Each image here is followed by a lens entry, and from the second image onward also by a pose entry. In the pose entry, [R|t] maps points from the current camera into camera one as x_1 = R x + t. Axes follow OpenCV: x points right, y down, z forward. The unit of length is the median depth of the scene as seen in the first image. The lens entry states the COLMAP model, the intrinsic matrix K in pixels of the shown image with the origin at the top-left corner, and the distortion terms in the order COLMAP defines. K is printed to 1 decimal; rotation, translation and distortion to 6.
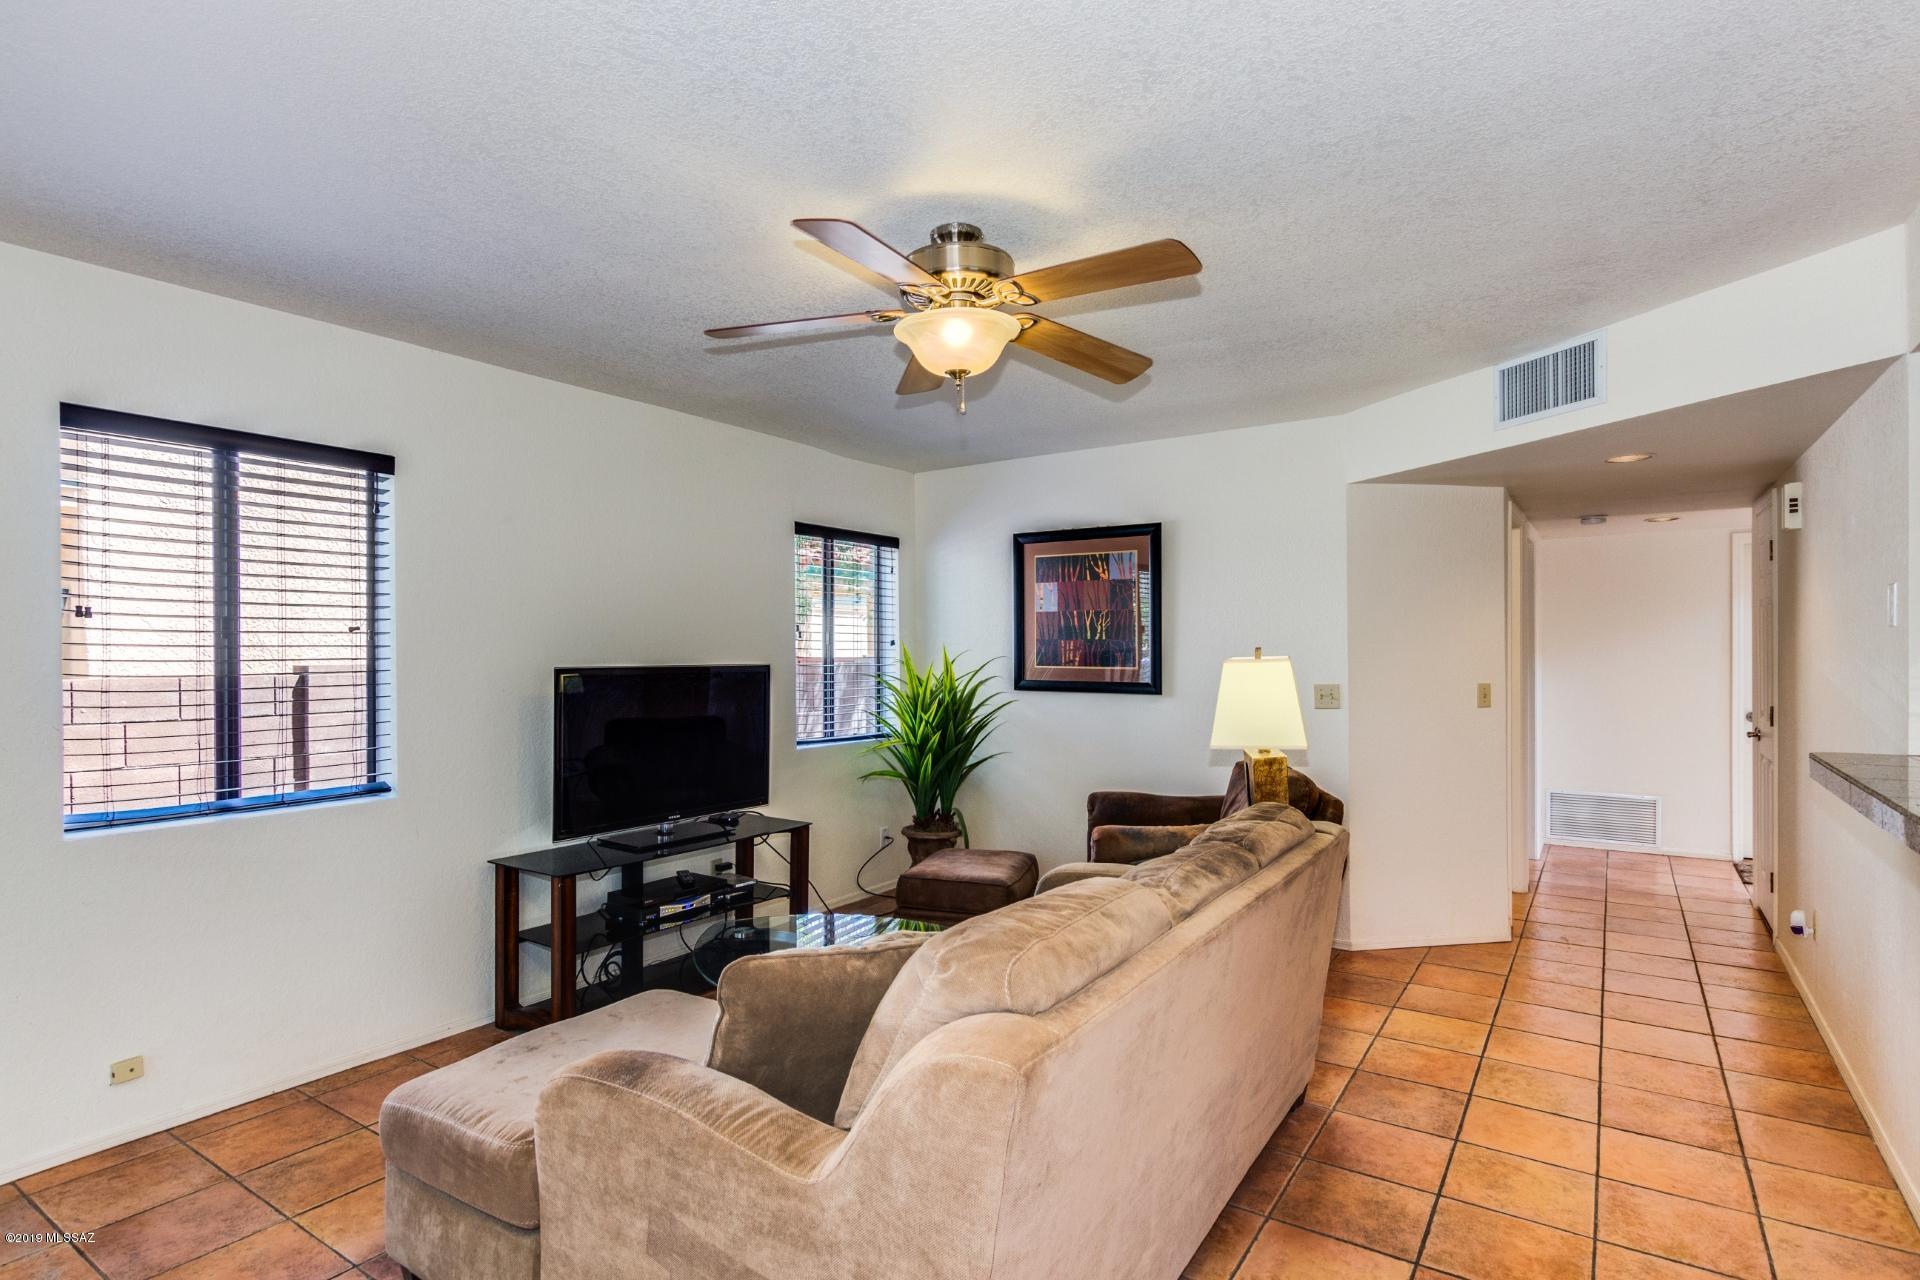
lens RADIAL K [[966.1, 0, 960.0], [0, 966.1, 640.0], [0, 0, 1]] dist [0.020535, -0.000616]
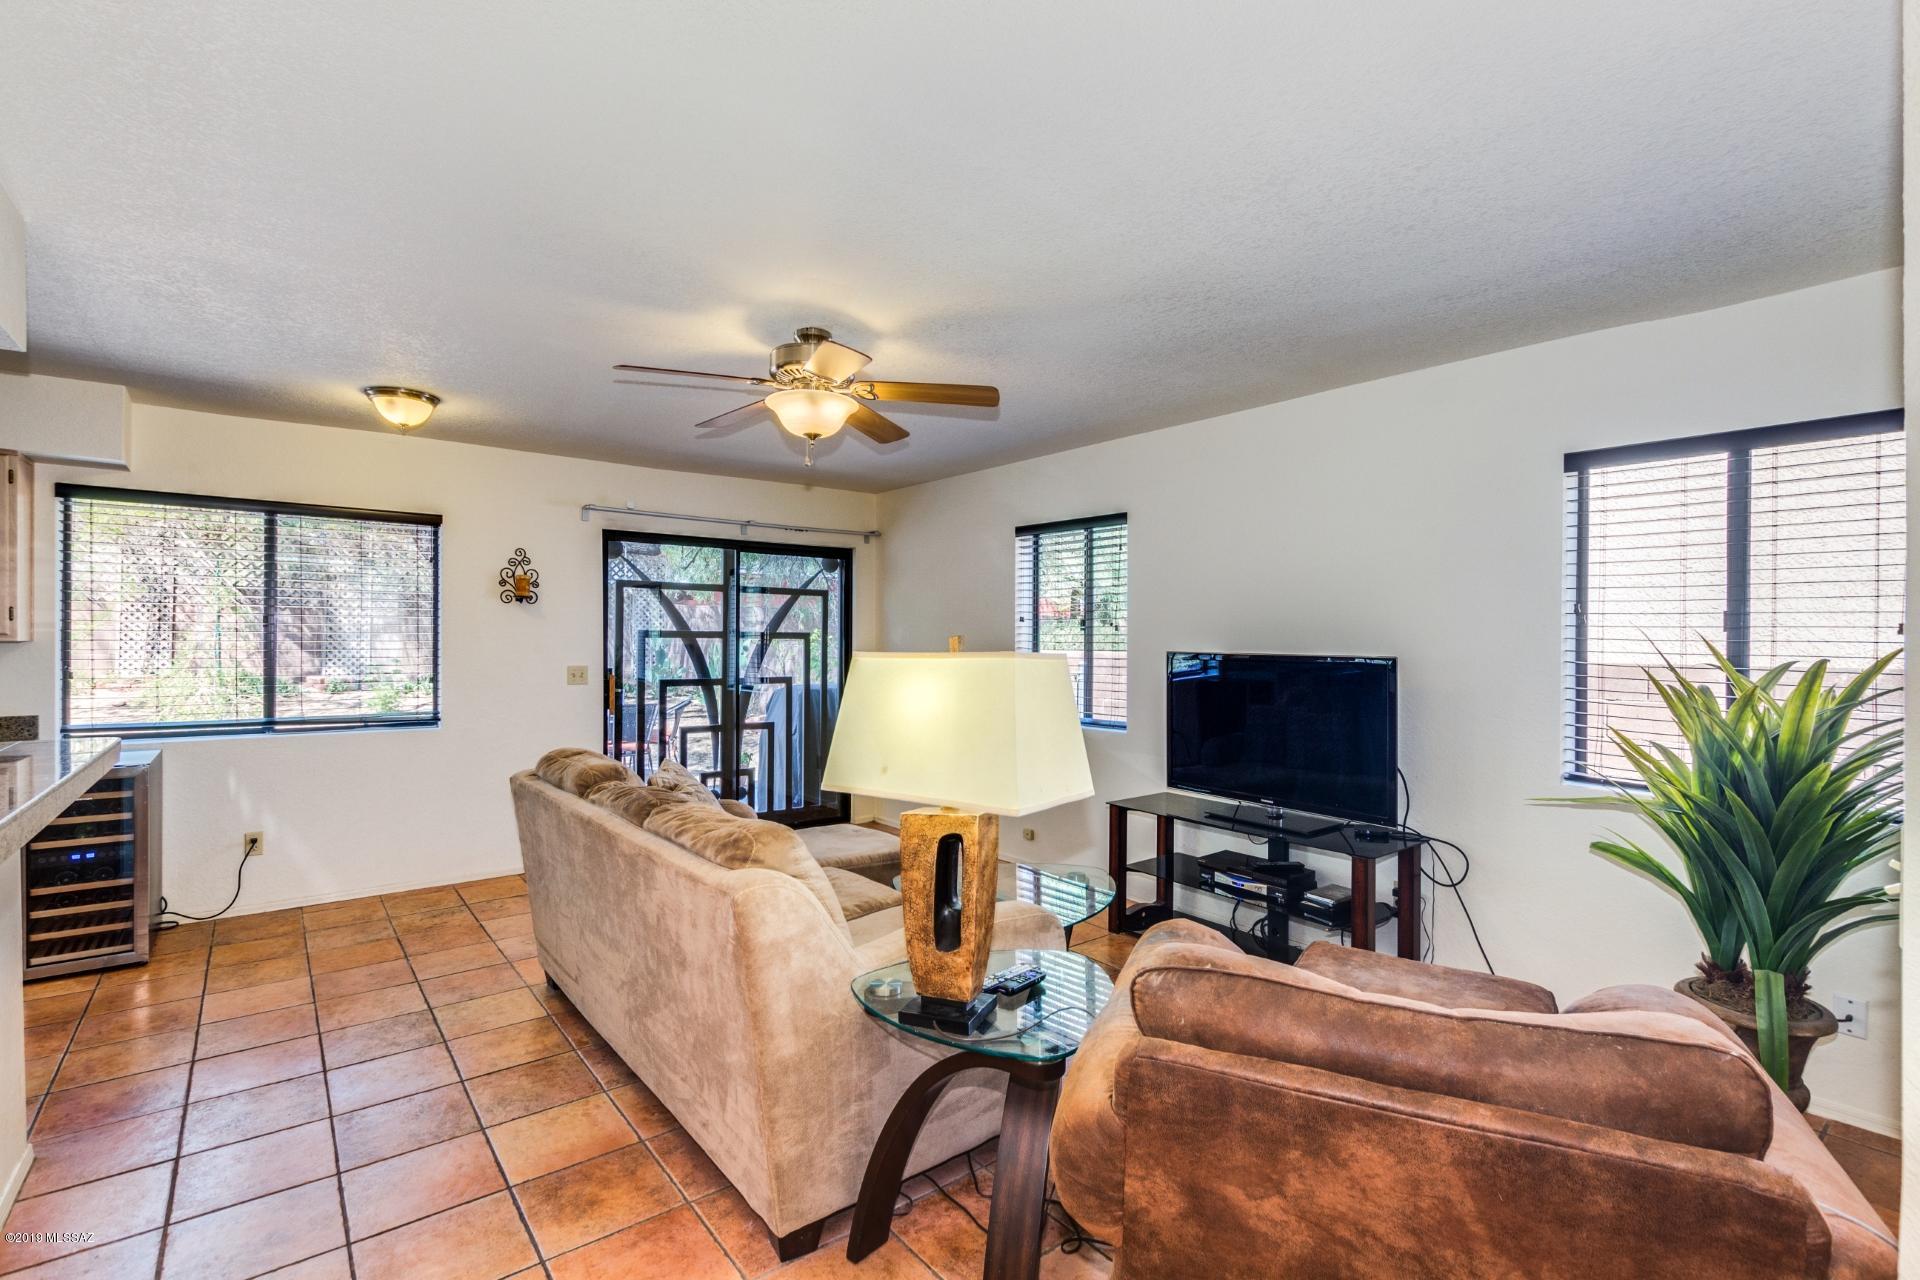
lens RADIAL K [[876.0, 0, 955.8], [0, 876.0, 645.3], [0, 0, 1]] dist [-0.003084, -0.001549]
pose [[-0.296070, 0.000302, -0.955166, 0.760475], [-0.003905, 0.999991, 0.001527, 0.020568], [0.955158, 0.004182, -0.296066, 1.073175]]
